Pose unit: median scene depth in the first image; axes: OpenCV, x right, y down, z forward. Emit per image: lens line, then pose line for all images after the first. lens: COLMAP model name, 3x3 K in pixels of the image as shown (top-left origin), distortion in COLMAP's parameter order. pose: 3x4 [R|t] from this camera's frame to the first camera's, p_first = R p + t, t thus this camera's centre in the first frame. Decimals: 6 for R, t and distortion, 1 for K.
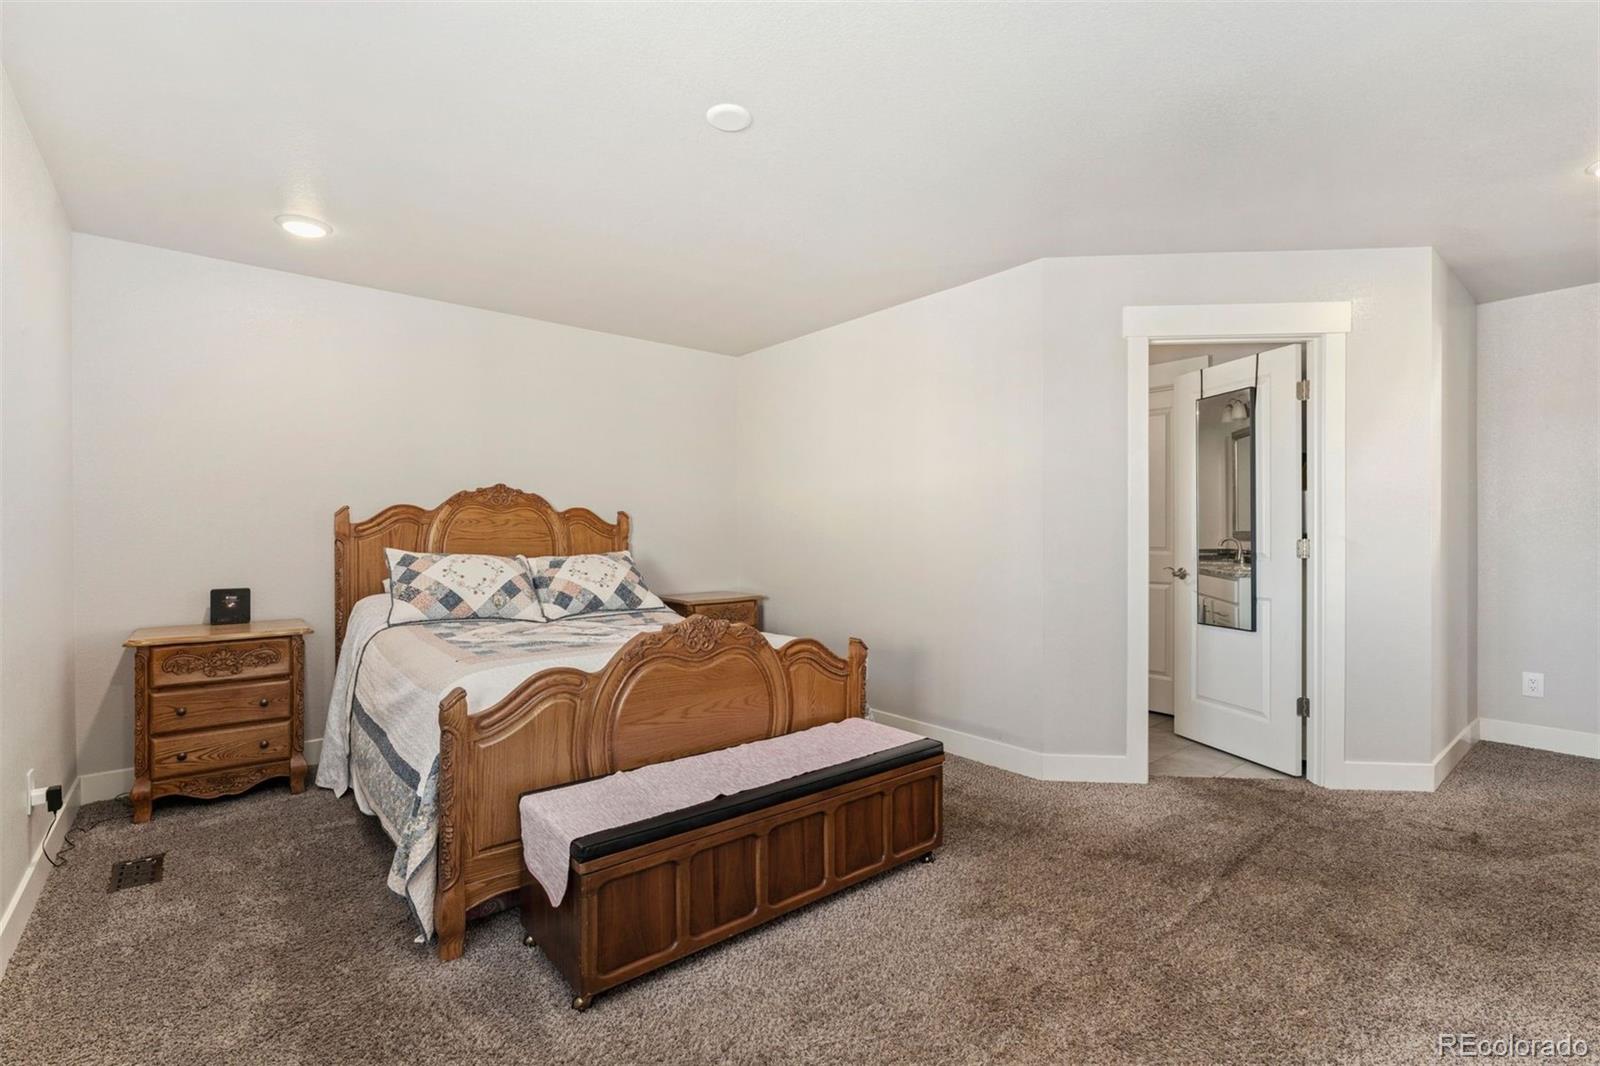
lens RADIAL K [[711.7, 0, 797.1], [0, 711.7, 530.5], [0, 0, 1]] dist [0.002346, 0.000943]
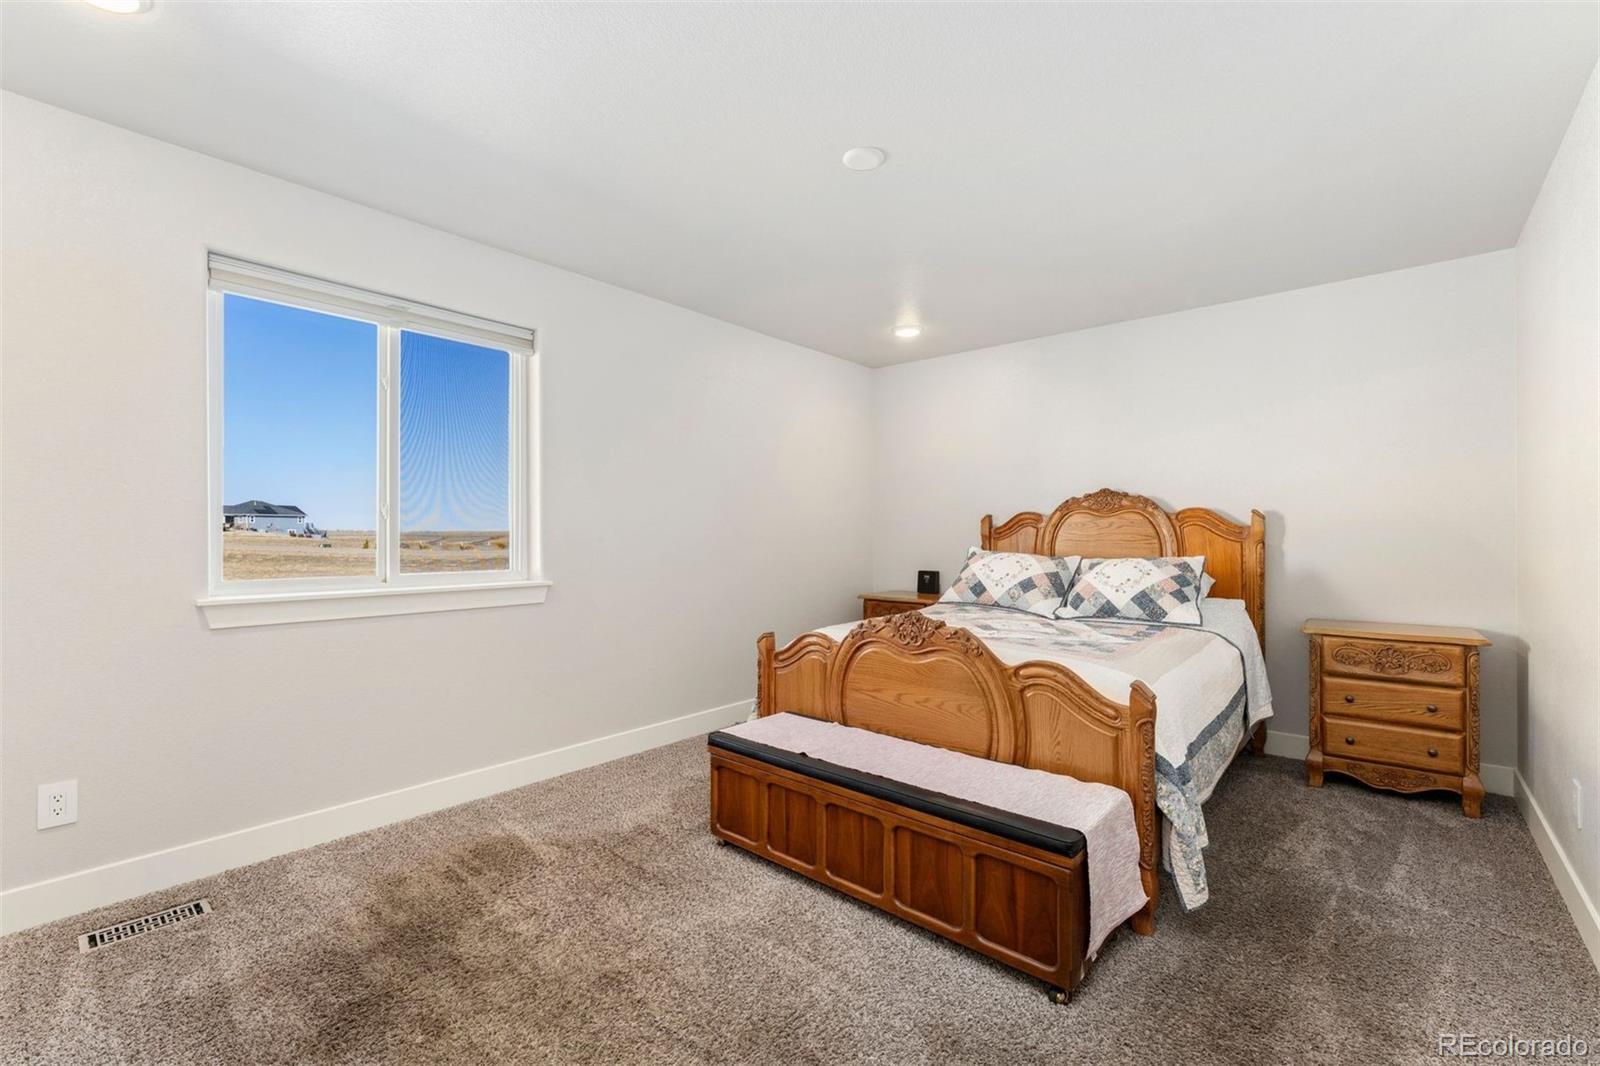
lens RADIAL K [[671.6, 0, 799.0], [0, 671.6, 533.9], [0, 0, 1]] dist [-0.009563, -0.000309]
pose [[0.170412, -0.000509, -0.985373, 0.615380], [0.001266, 0.999999, -0.000298, 0.001550], [0.985372, -0.001196, 0.170413, 0.489742]]
